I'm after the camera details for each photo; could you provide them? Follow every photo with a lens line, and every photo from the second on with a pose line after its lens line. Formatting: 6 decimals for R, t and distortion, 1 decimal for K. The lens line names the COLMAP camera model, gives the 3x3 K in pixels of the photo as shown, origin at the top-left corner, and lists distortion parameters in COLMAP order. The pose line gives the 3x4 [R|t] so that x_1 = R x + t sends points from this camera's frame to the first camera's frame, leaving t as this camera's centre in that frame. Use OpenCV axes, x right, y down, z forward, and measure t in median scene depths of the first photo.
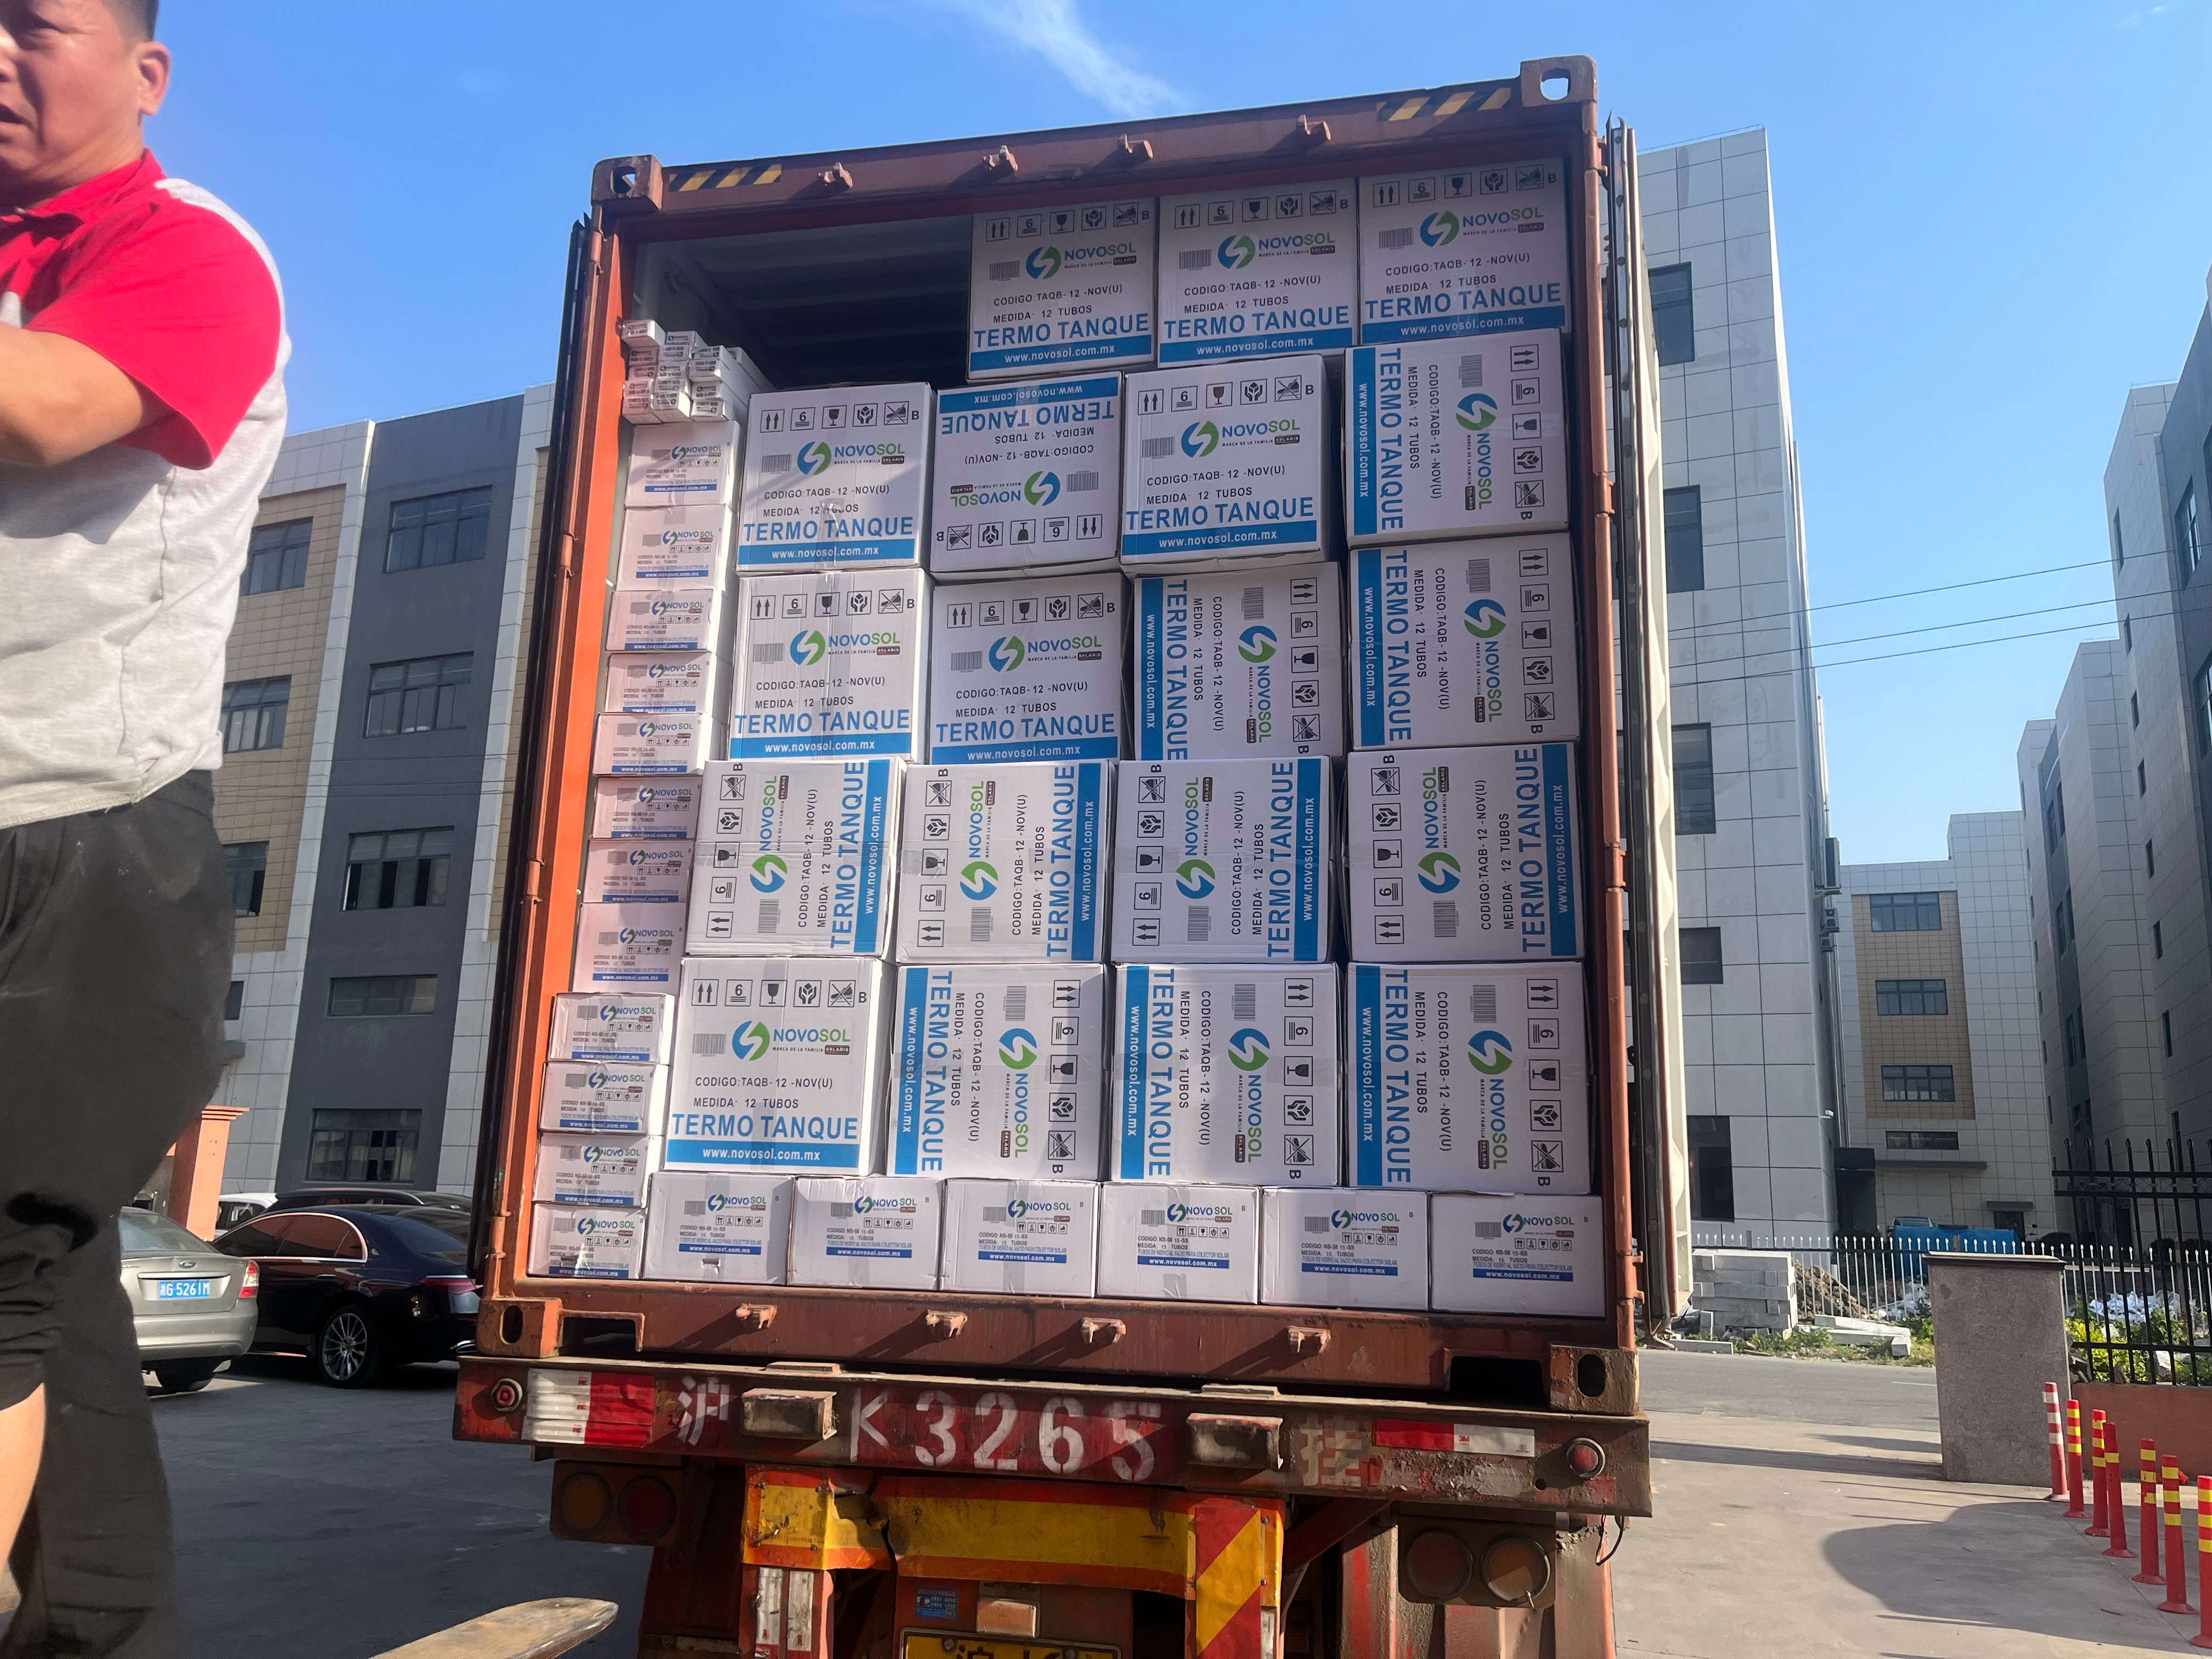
lens RADIAL K [[1670.6, 0, 1145.9], [0, 1670.6, 838.4], [0, 0, 1]] dist [0.099896, -0.147281]
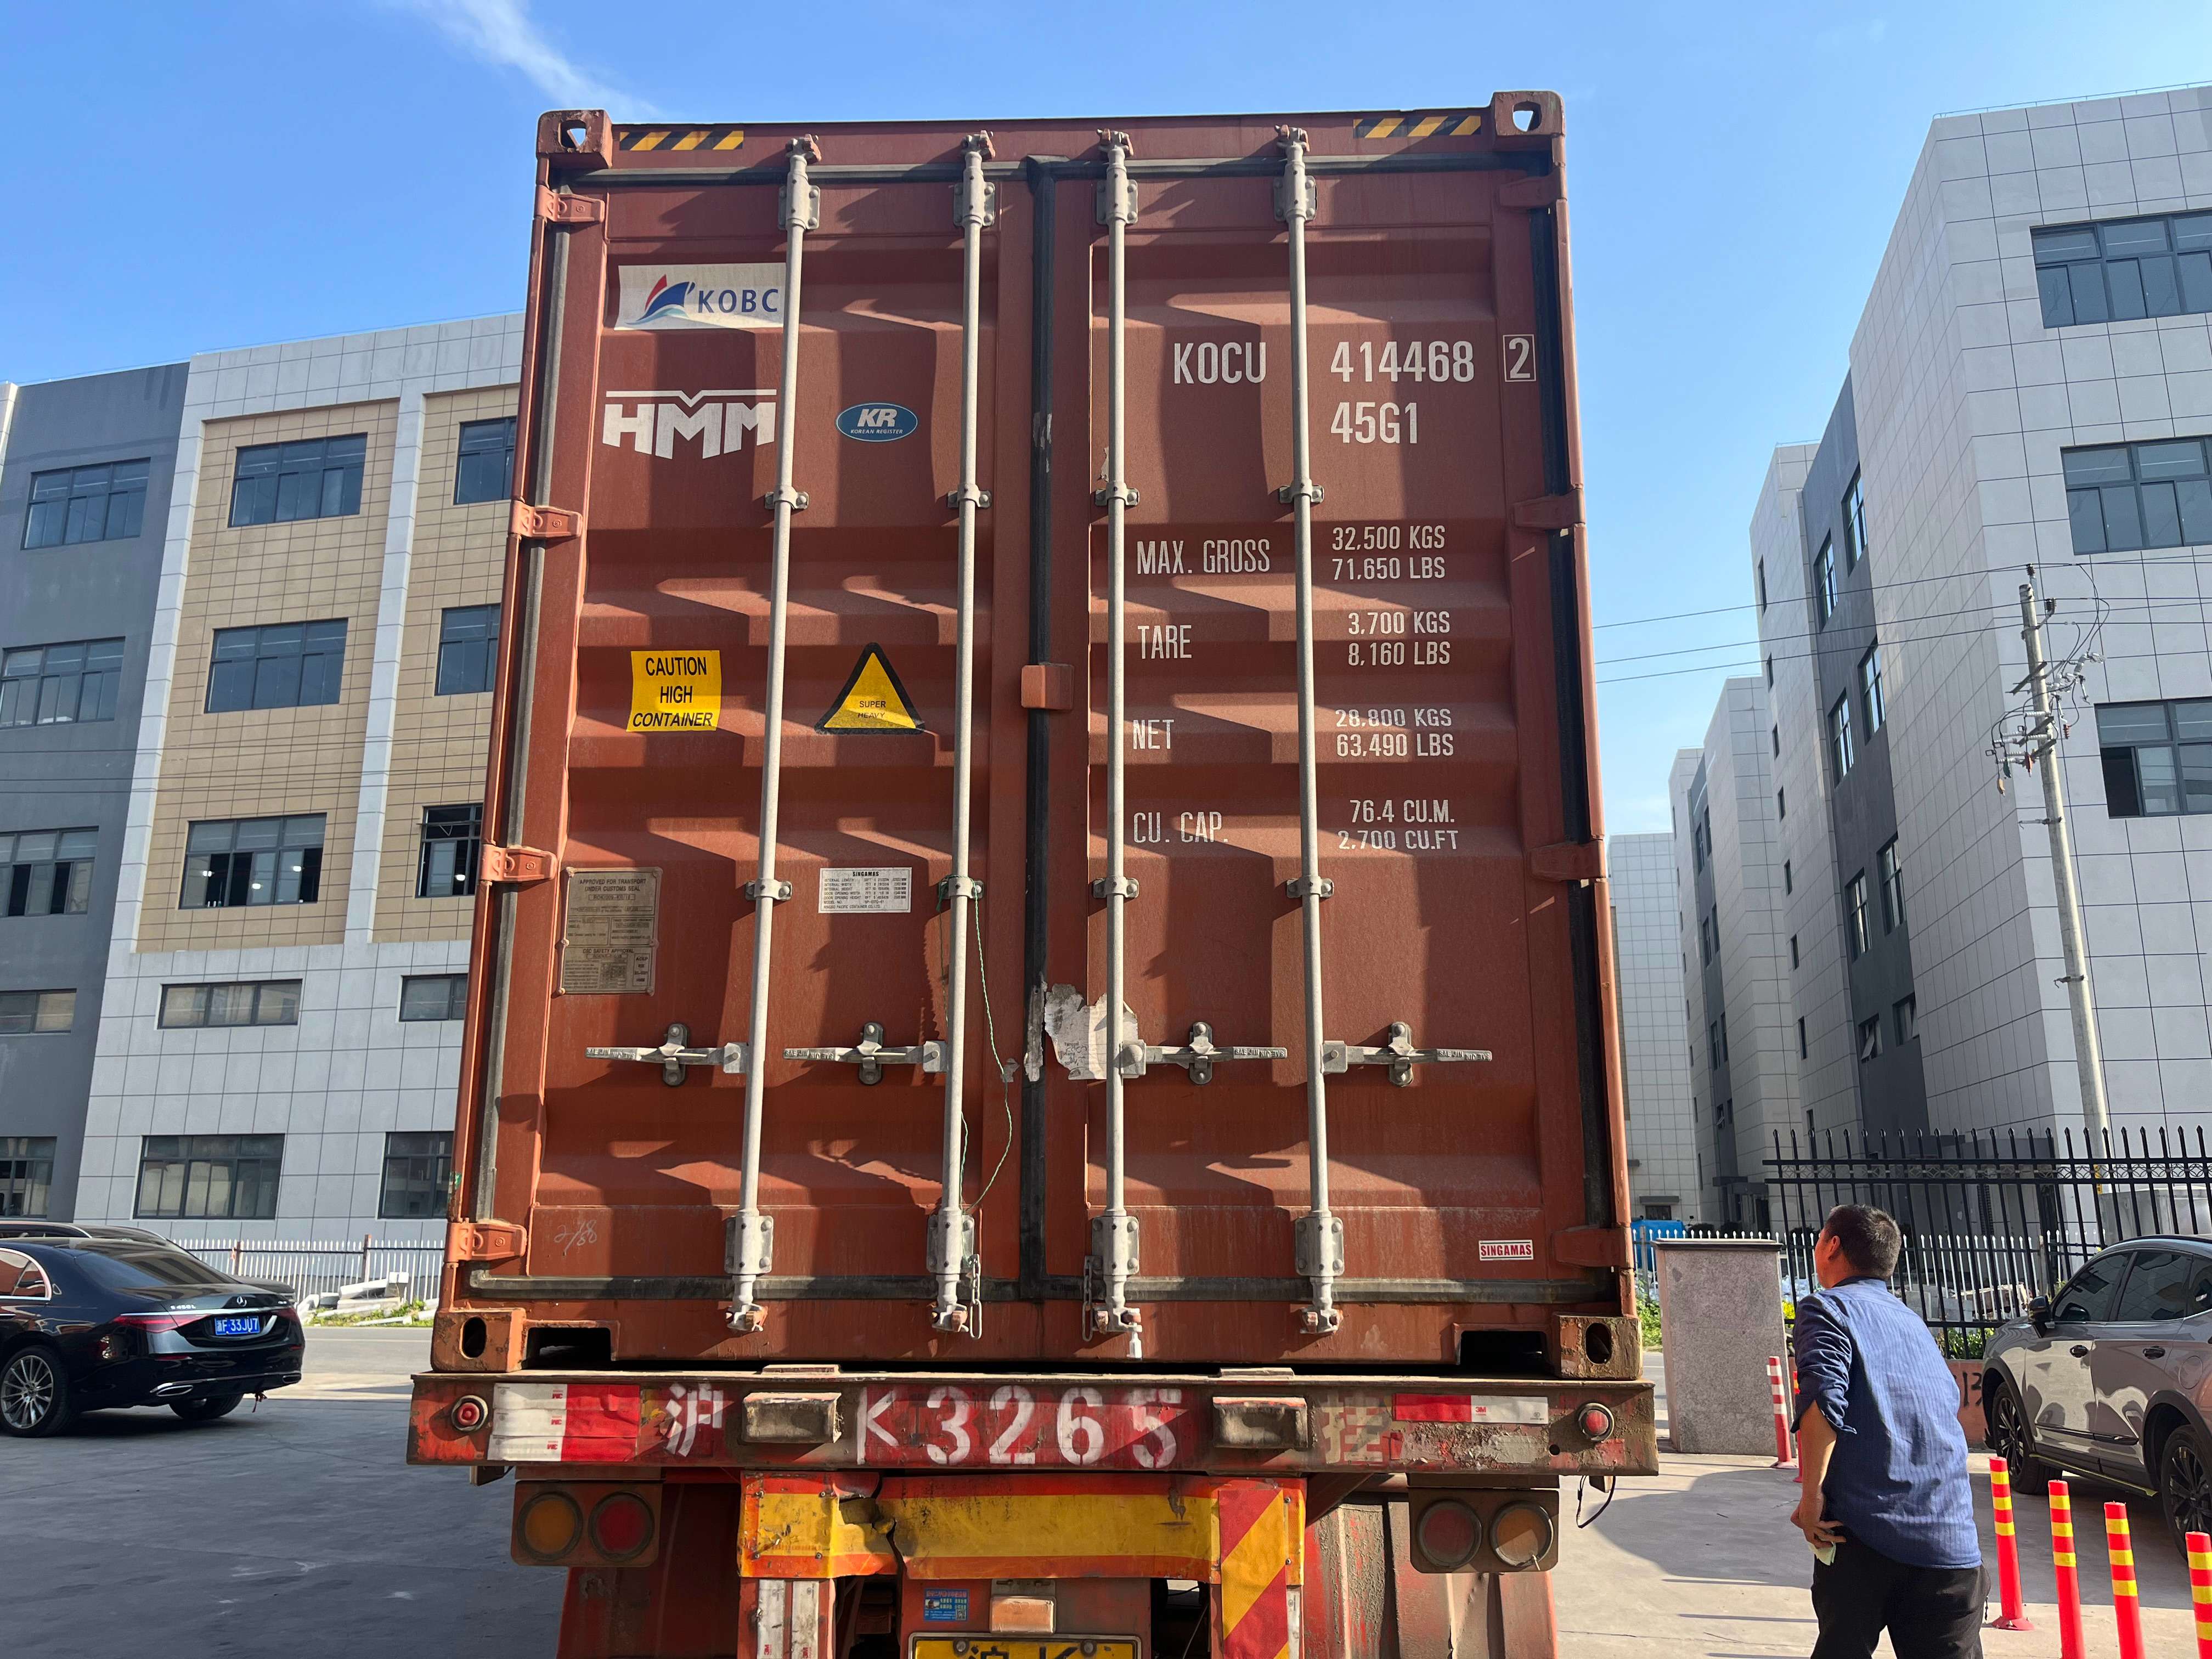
lens RADIAL K [[1669.6, 0, 1106.0], [0, 1669.6, 829.5], [0, 0, 1]] dist [0.099489, -0.145613]
pose [[0.985393, 0.013056, 0.169797, -0.202637], [-0.010619, 0.999827, -0.015255, 0.017745], [-0.169967, 0.013229, 0.985361, 0.015820]]
